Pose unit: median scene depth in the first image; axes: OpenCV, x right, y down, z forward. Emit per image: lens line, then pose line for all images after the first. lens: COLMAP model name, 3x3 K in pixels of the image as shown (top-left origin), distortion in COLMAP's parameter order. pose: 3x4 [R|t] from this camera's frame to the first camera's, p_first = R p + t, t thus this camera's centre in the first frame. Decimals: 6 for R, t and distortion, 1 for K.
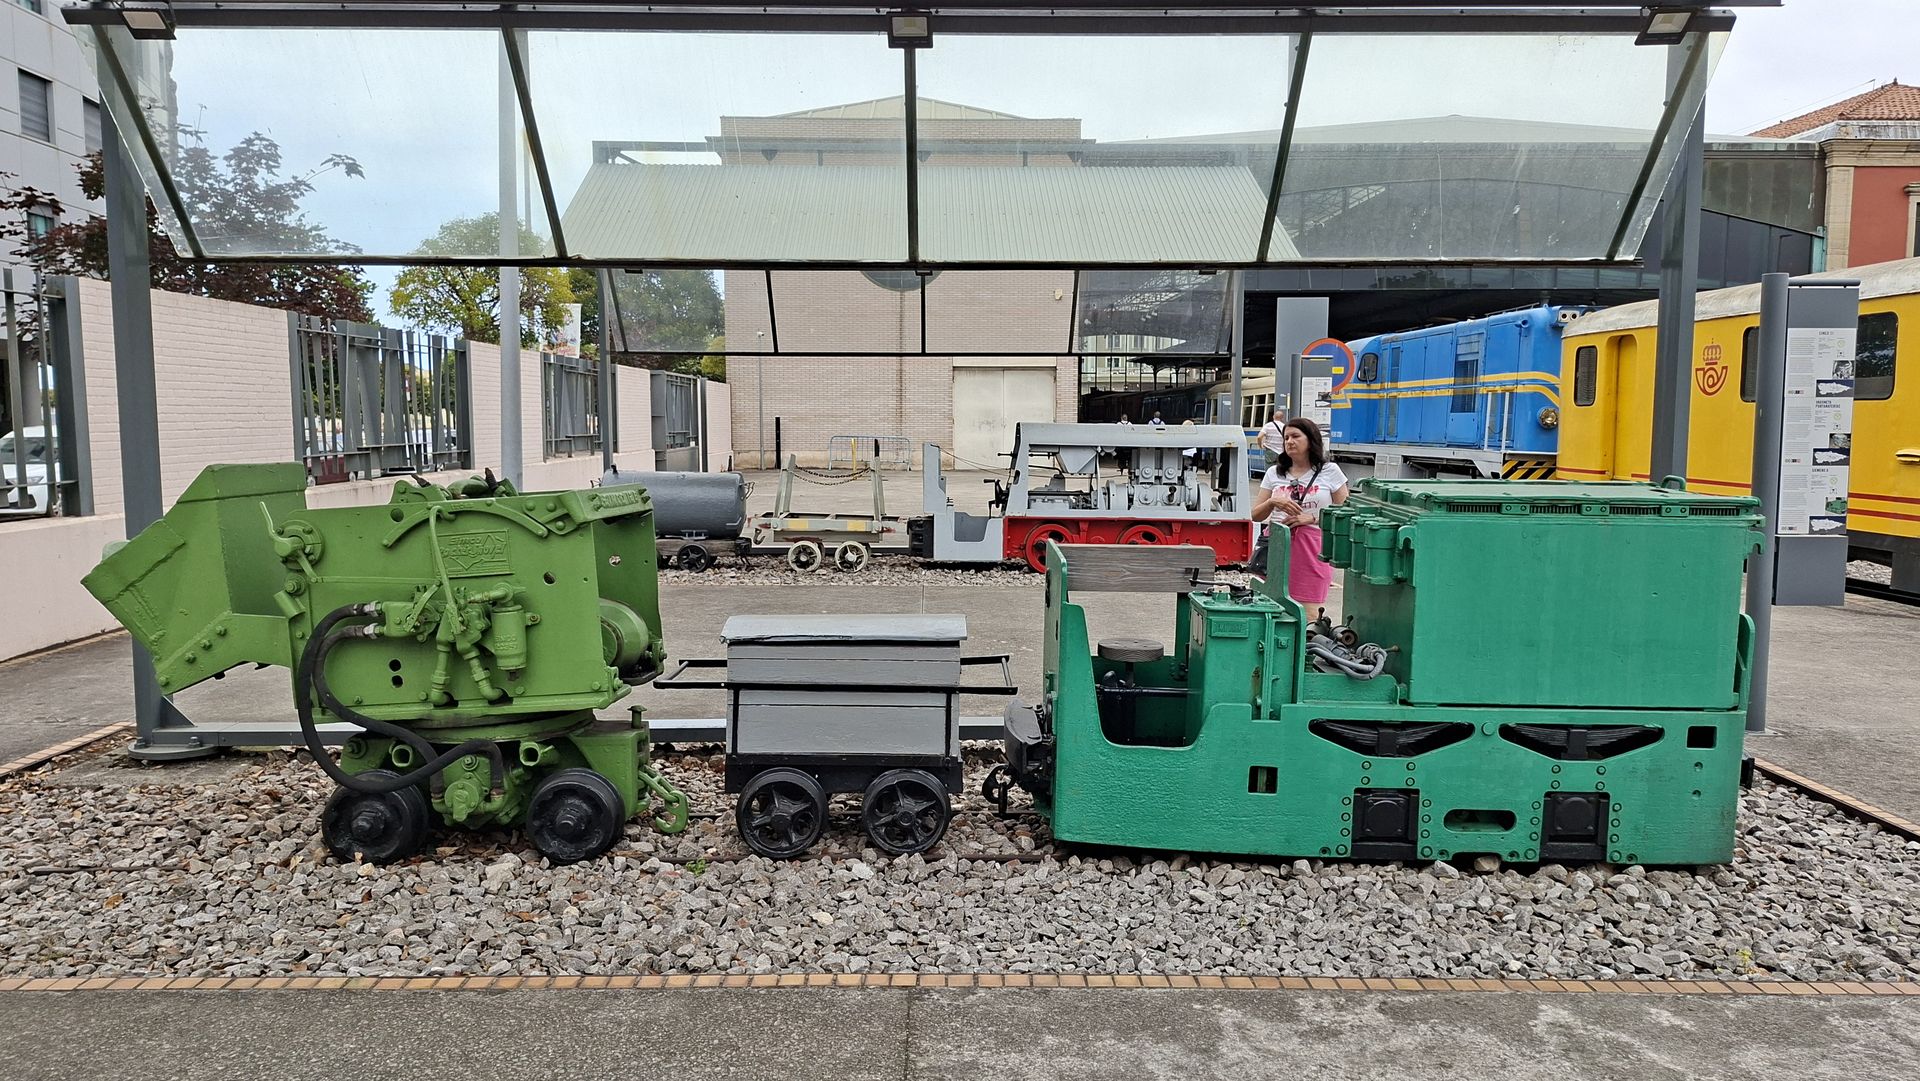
lens RADIAL K [[1315.5, 0, 960.8], [0, 1315.5, 532.6], [0, 0, 1]] dist [0.069887, -0.069050]
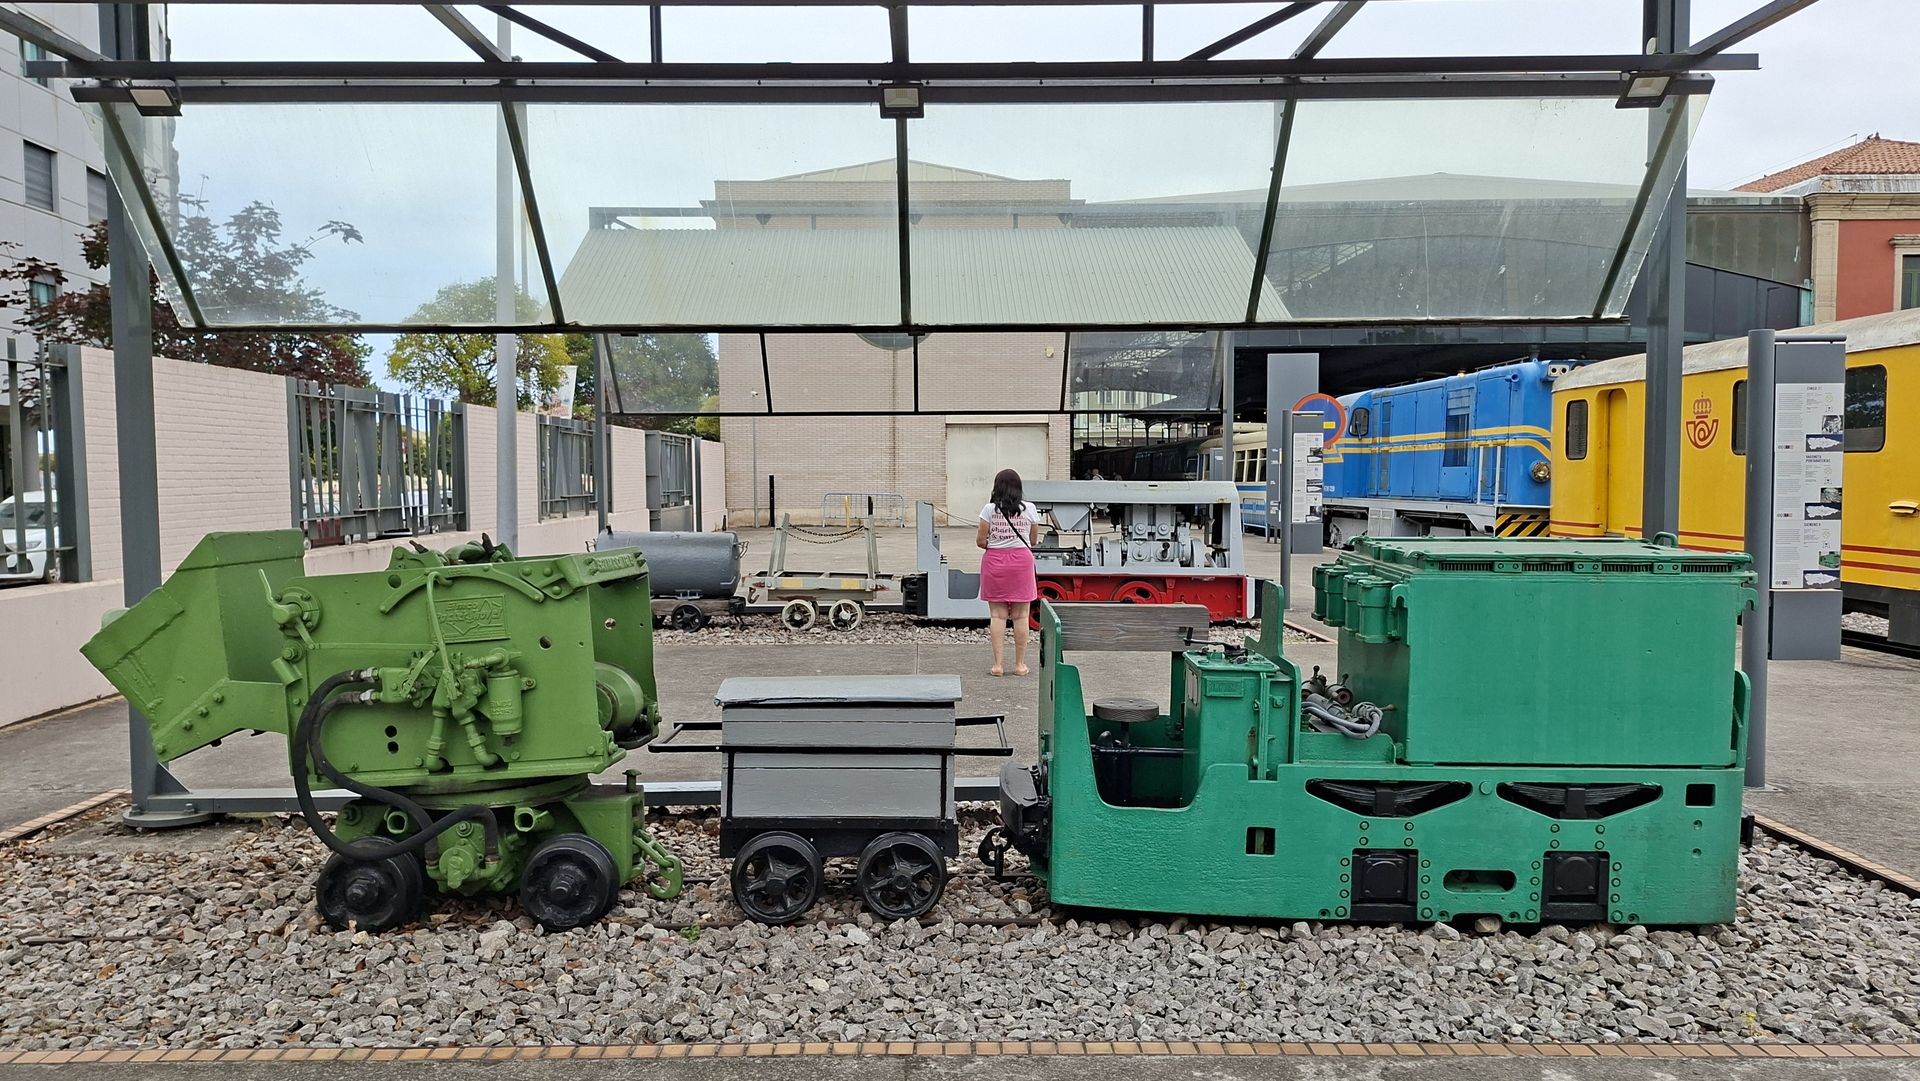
lens RADIAL K [[1315.5, 0, 949.6], [0, 1315.5, 539.3], [0, 0, 1]] dist [0.069887, -0.069050]
pose [[0.999968, -0.007094, -0.003626, -0.000067], [0.006954, 0.999279, -0.037335, -0.003363], [0.003888, 0.037309, 0.999296, -0.003830]]
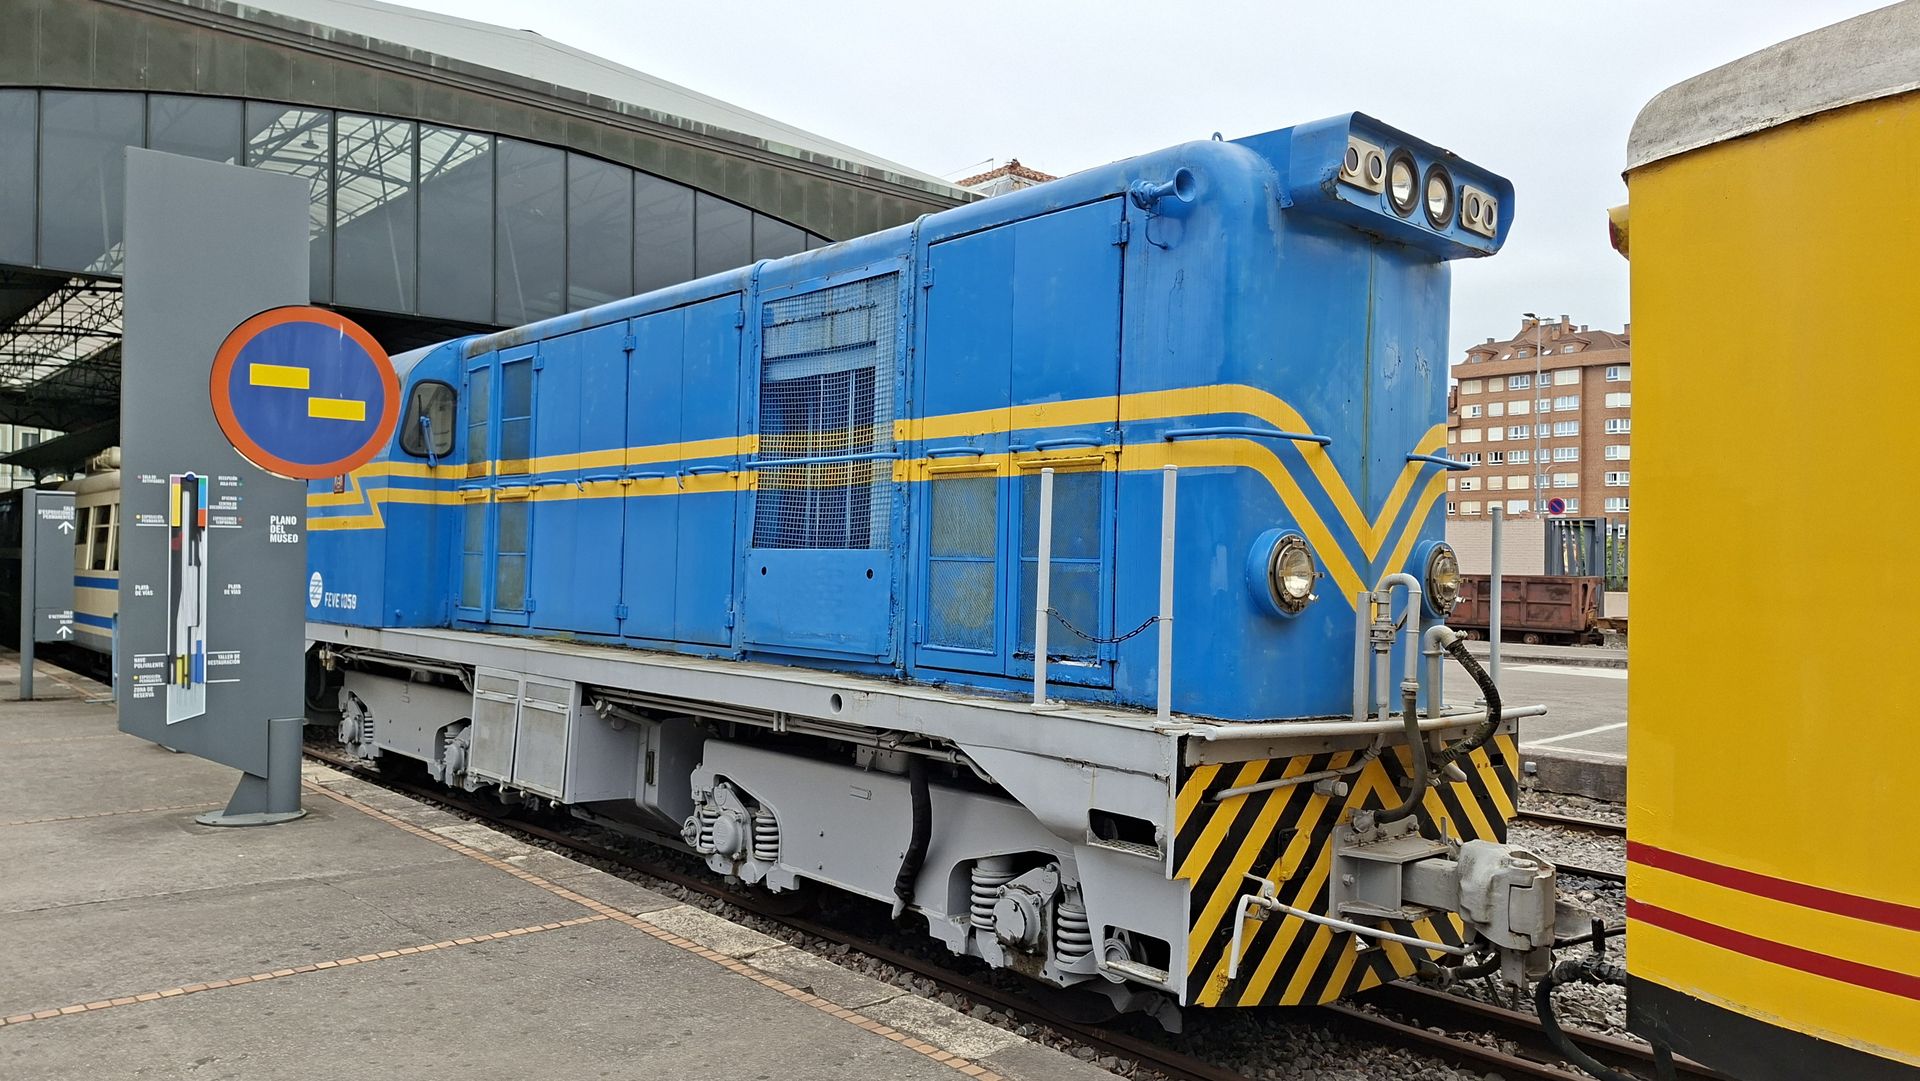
lens RADIAL K [[1315.5, 0, 959.2], [0, 1315.5, 548.8], [0, 0, 1]] dist [0.069887, -0.069050]
pose [[0.747881, 0.006299, 0.663803, 0.954764], [0.050677, 0.996495, -0.066552, -0.316321], [-0.661895, 0.083412, 0.744941, 3.478521]]
